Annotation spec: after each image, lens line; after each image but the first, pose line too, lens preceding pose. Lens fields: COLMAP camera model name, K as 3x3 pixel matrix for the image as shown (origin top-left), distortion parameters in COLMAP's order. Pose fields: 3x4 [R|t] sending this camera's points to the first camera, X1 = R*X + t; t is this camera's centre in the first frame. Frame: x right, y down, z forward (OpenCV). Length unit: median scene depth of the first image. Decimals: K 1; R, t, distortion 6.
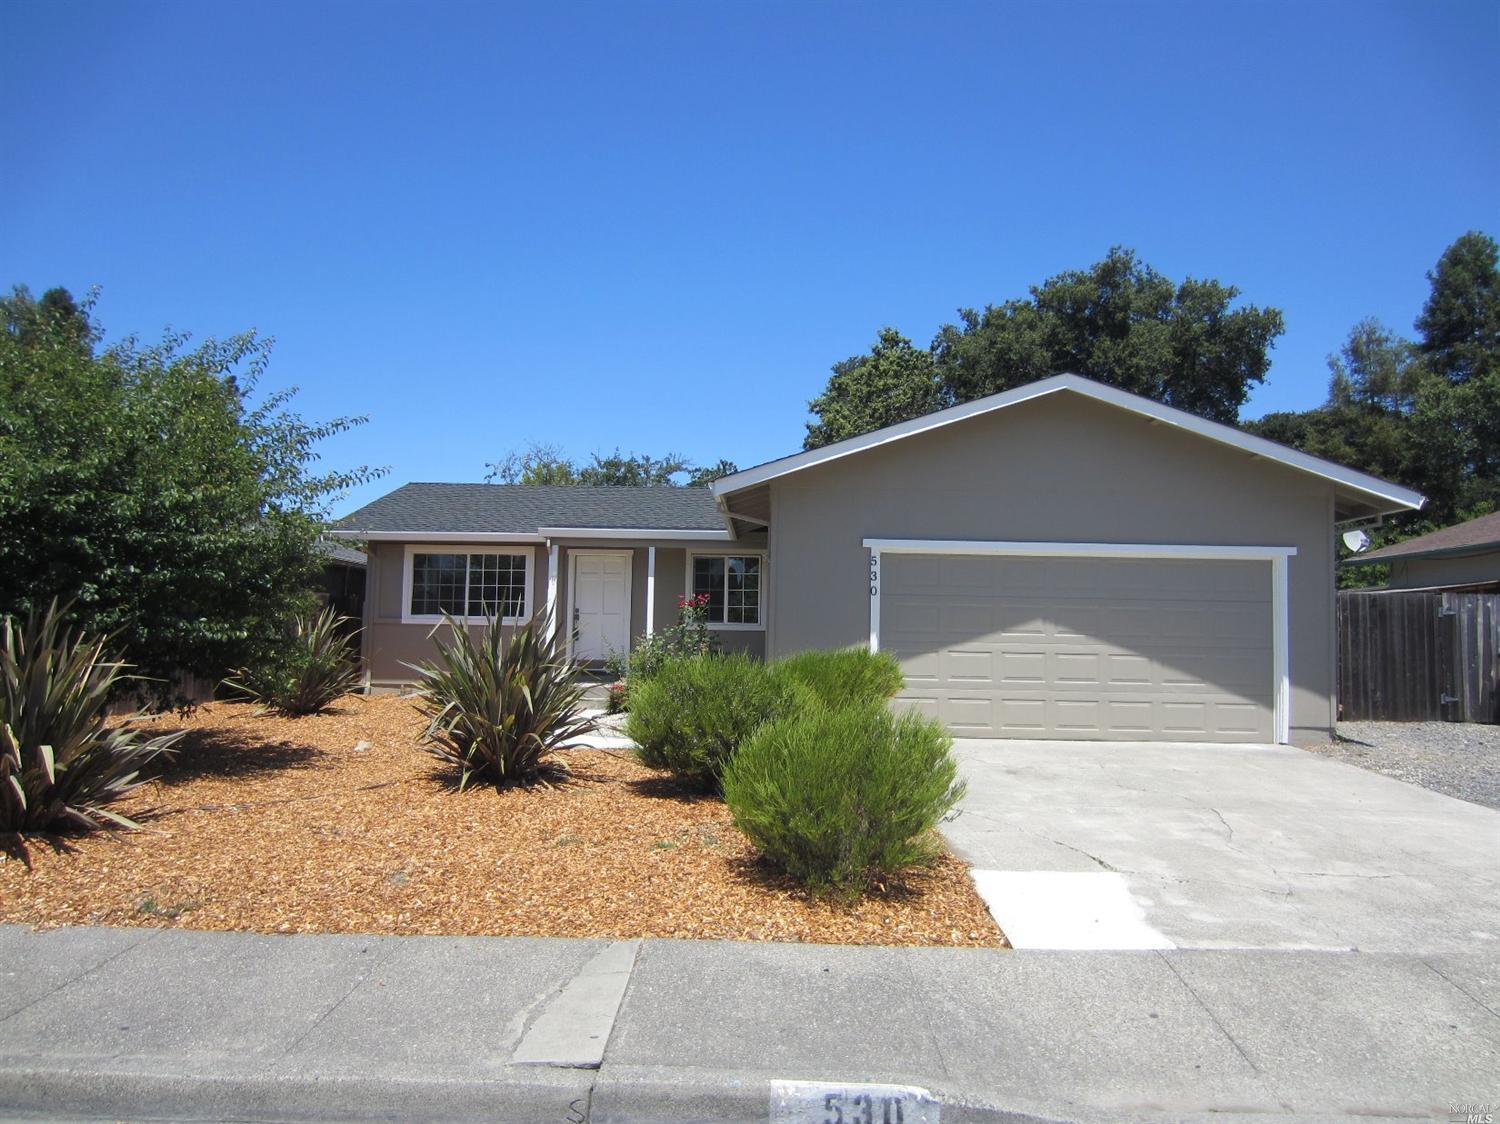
lens RADIAL K [[1056.9, 0, 744.3], [0, 1056.9, 563.8], [0, 0, 1]] dist [-0.036947, 0.004510]
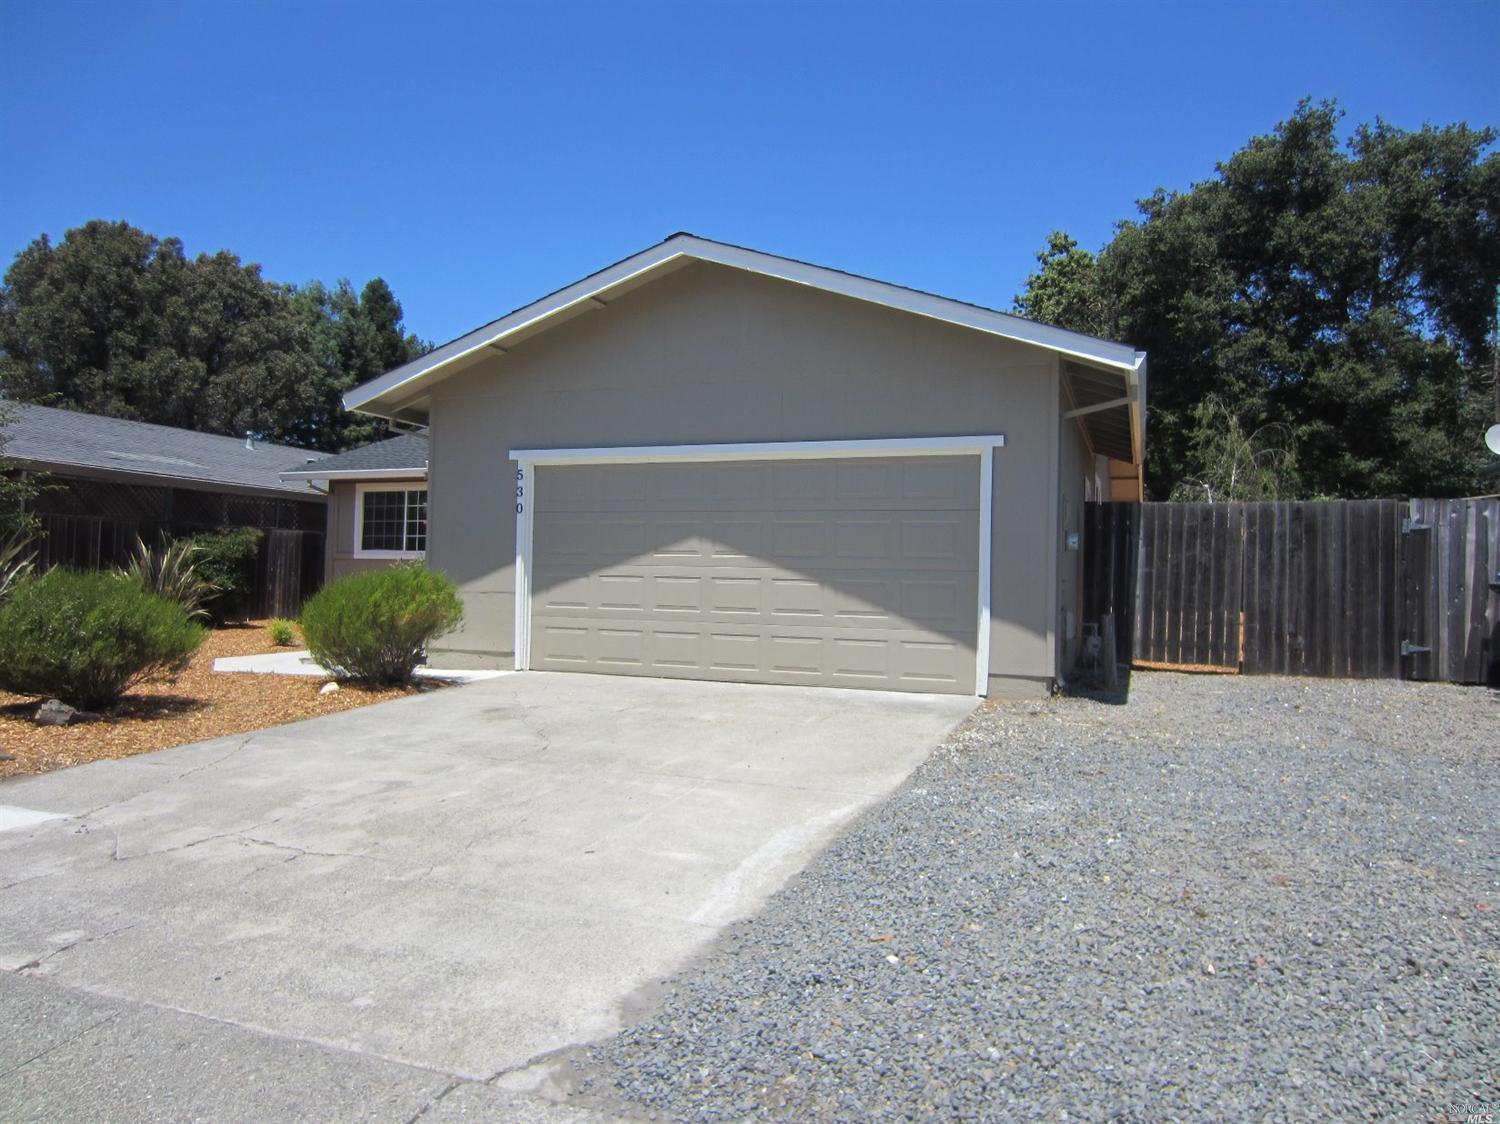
lens RADIAL K [[1047.1, 0, 750.0], [0, 1047.1, 562.0], [0, 0, 1]] dist [-0.032172, 0.006545]
pose [[0.940295, -0.007708, -0.340274, 0.491256], [0.023322, 0.998853, 0.041820, 0.031272], [0.339562, -0.047259, 0.939396, 0.186836]]
